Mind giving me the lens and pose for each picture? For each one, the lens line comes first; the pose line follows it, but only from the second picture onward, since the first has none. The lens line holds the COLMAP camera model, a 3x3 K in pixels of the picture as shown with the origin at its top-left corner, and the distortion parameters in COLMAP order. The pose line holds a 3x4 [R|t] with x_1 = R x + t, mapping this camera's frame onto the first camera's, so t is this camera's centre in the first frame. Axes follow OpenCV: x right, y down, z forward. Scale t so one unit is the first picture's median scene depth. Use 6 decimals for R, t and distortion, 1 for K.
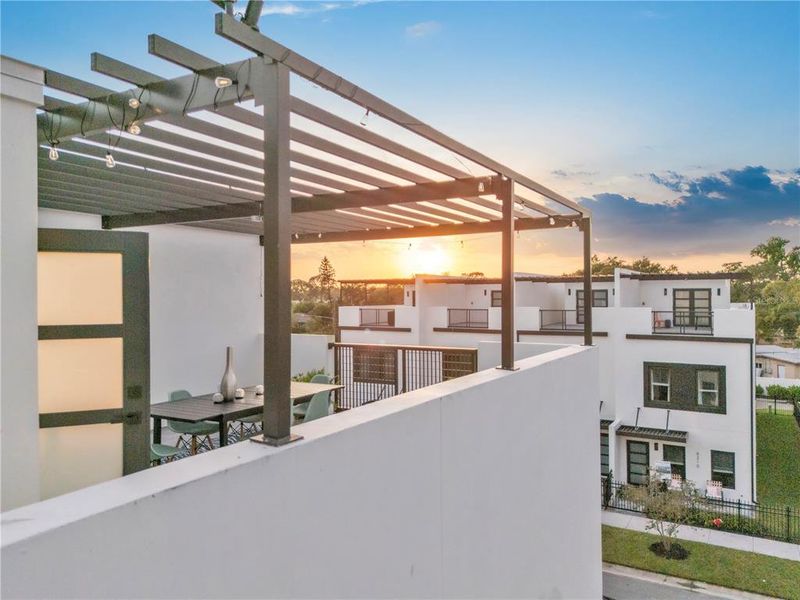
lens RADIAL K [[605.0, 0, 400.6], [0, 605.0, 298.7], [0, 0, 1]] dist [0.027890, -0.003108]
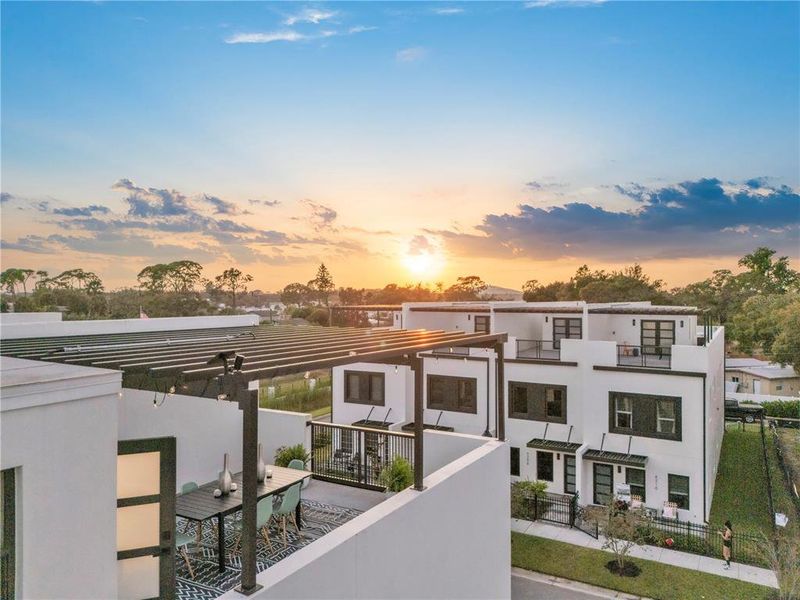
lens RADIAL K [[605.0, 0, 399.4], [0, 605.0, 299.2], [0, 0, 1]] dist [0.027890, -0.003108]
pose [[0.999984, 0.005289, -0.001798, 0.026405], [-0.005274, 0.999951, 0.008324, -0.069447], [0.001841, -0.008314, 0.999964, -0.088525]]
